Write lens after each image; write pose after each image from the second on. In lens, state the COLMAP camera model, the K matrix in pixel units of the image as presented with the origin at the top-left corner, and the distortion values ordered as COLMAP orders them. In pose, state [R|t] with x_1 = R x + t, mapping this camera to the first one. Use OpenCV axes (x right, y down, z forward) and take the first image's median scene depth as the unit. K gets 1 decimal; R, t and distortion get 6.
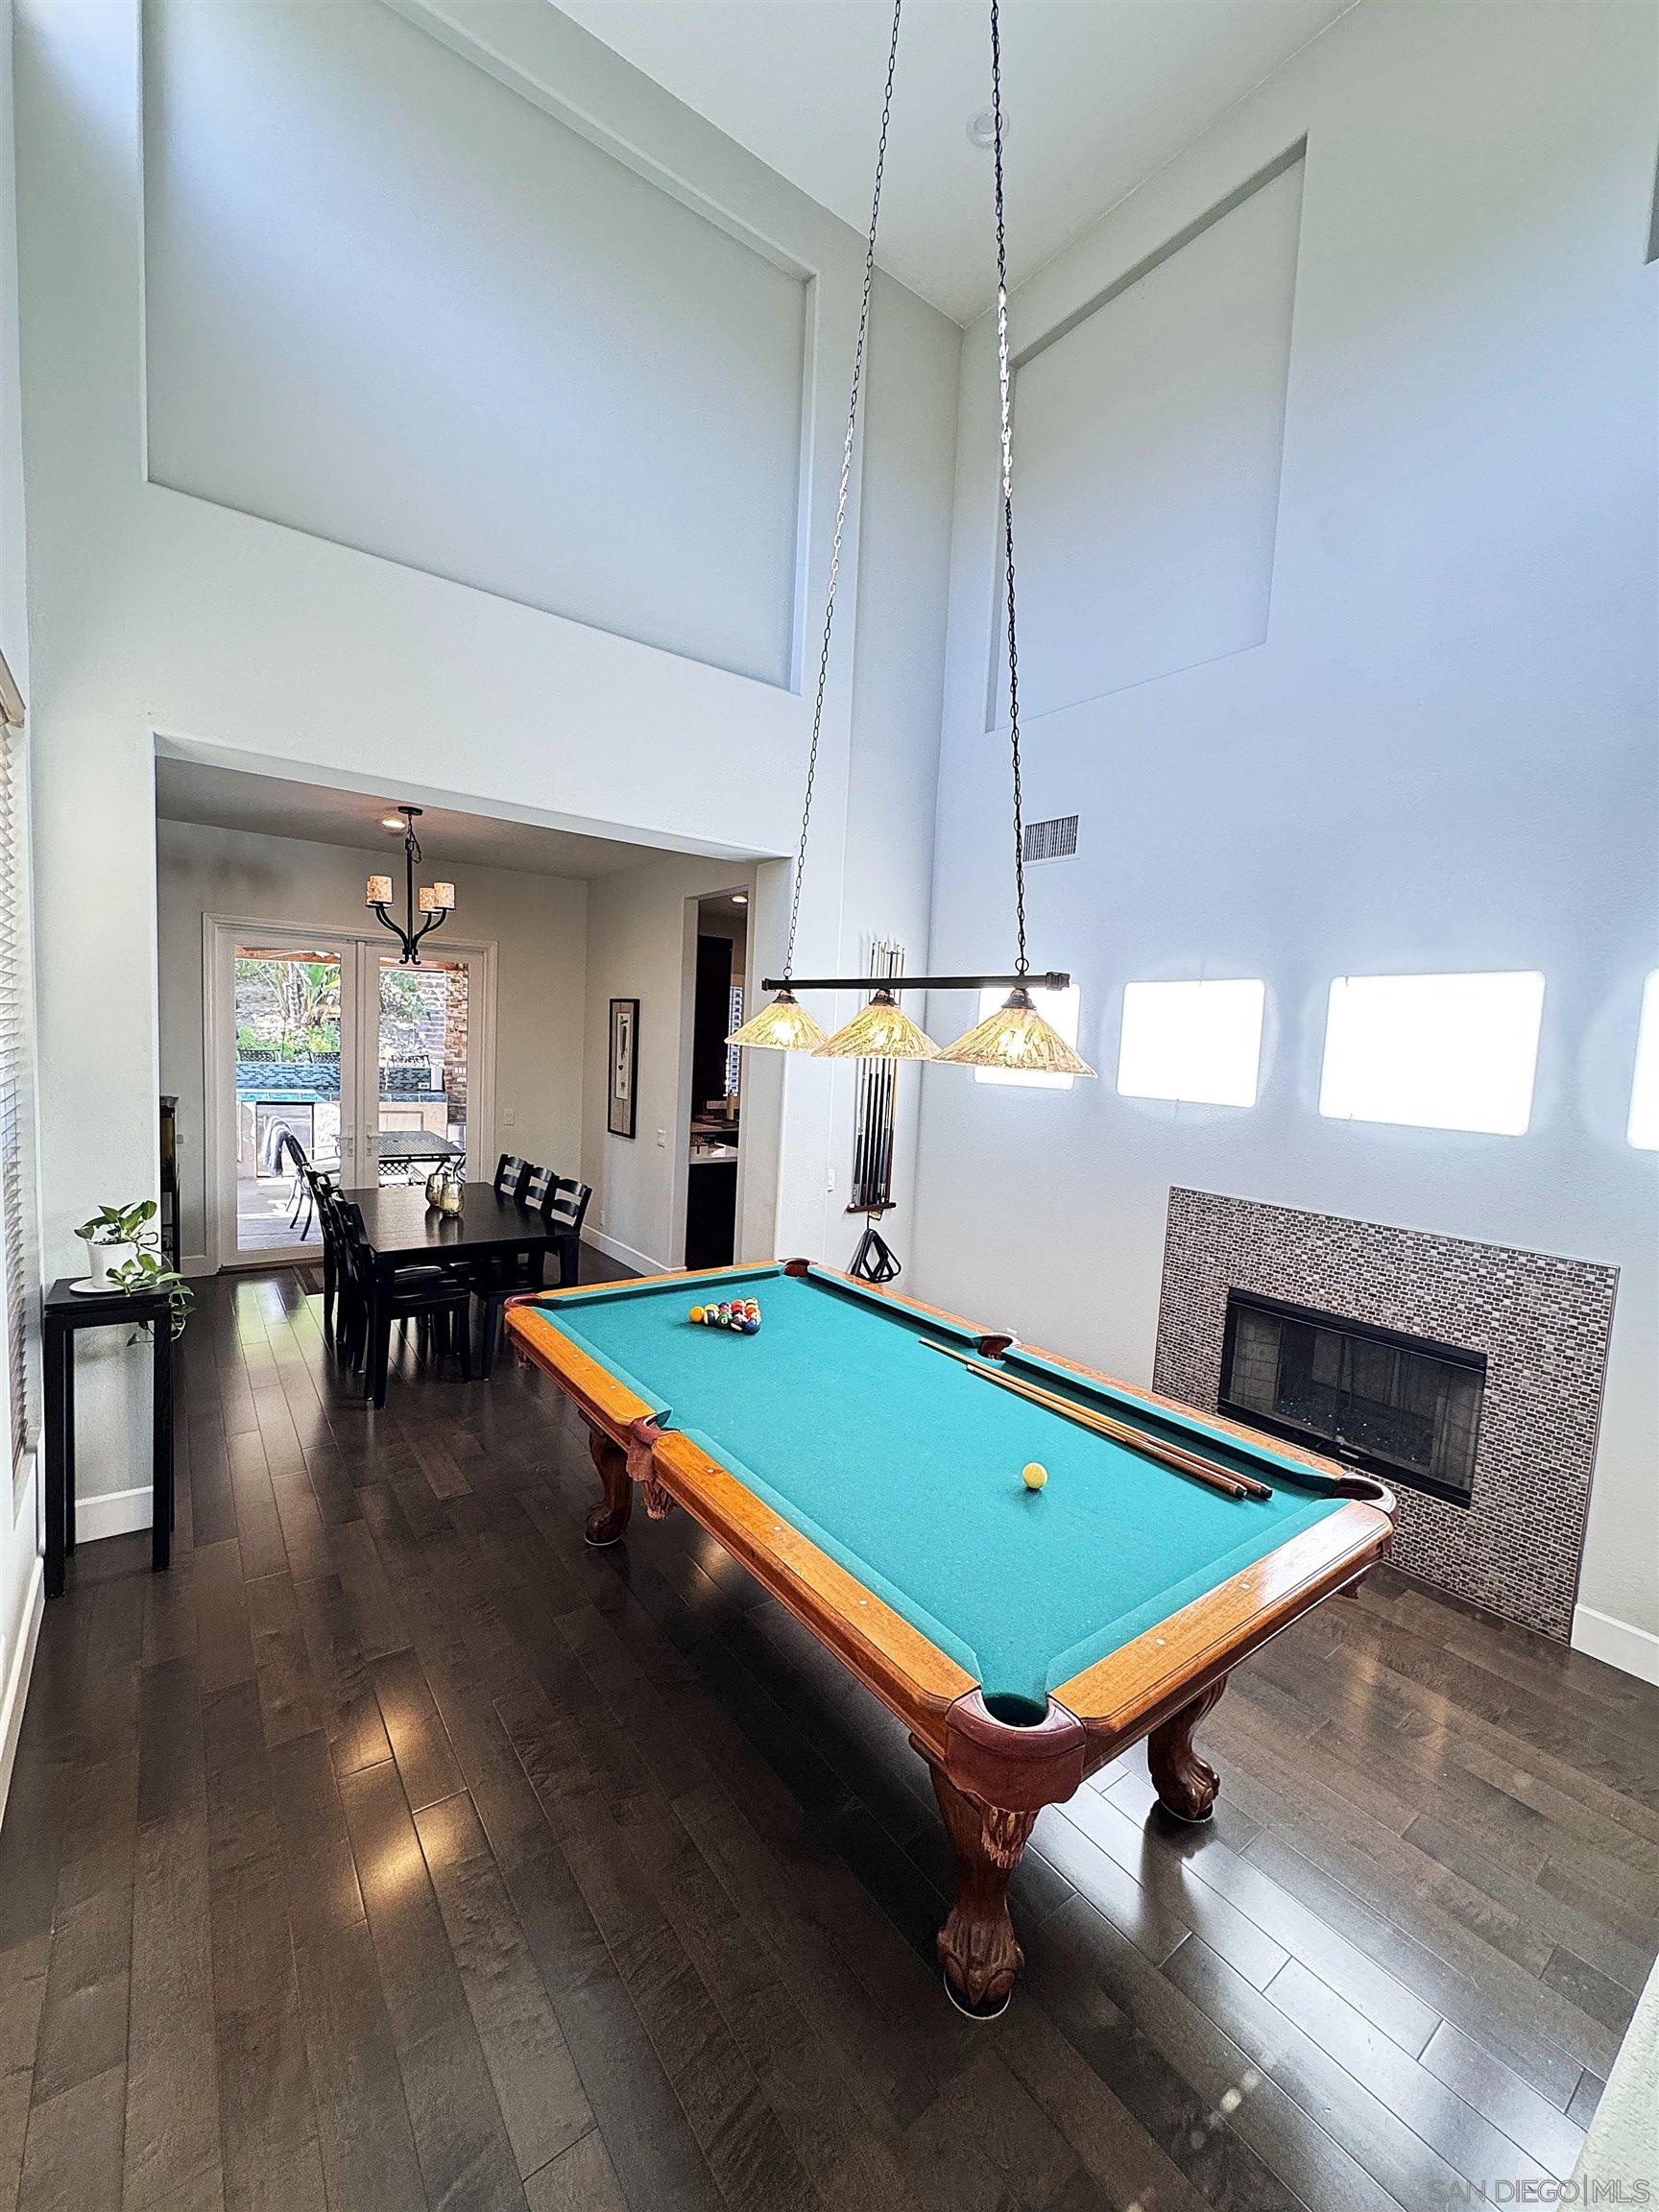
lens RADIAL K [[887.2, 0, 841.5], [0, 887.2, 1103.0], [0, 0, 1]] dist [-0.000574, -0.000541]
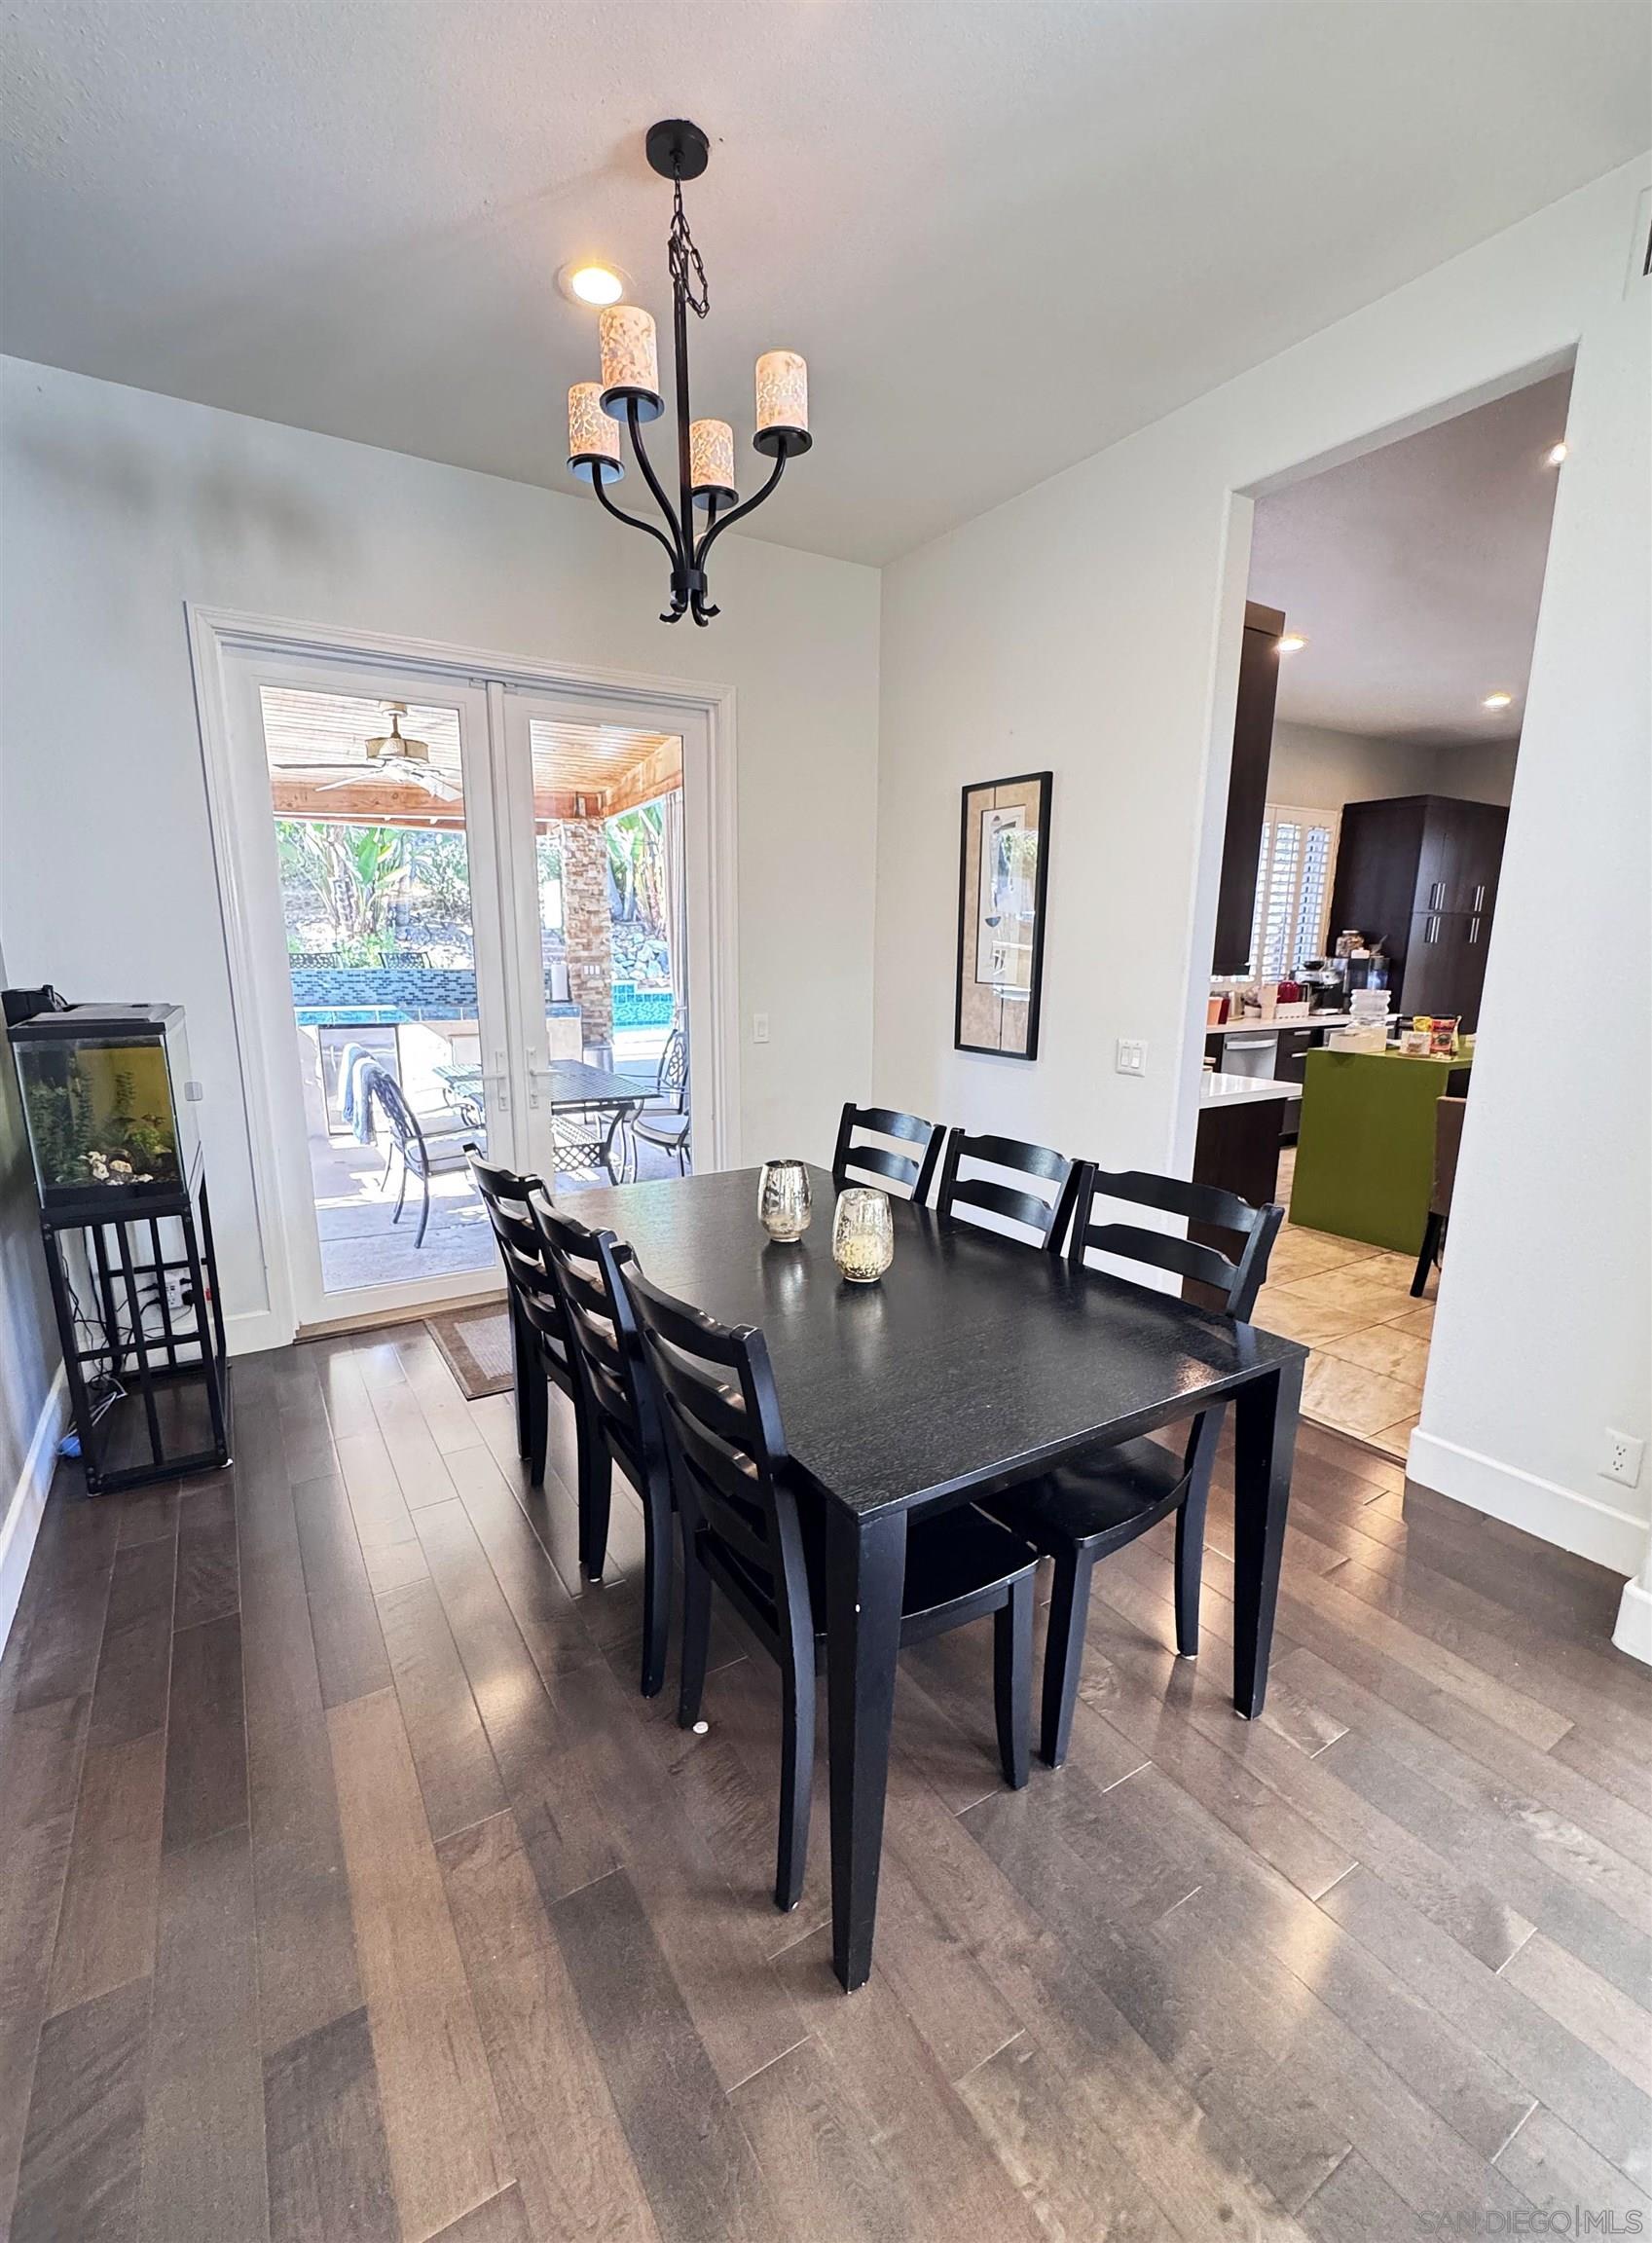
lens RADIAL K [[970.5, 0, 815.7], [0, 970.5, 1137.2], [0, 0, 1]] dist [-0.001285, -0.000099]
pose [[0.994093, -0.023848, -0.105875, -0.232331], [0.036669, 0.991993, 0.120851, 0.009256], [0.102145, -0.124019, 0.987008, 0.335402]]
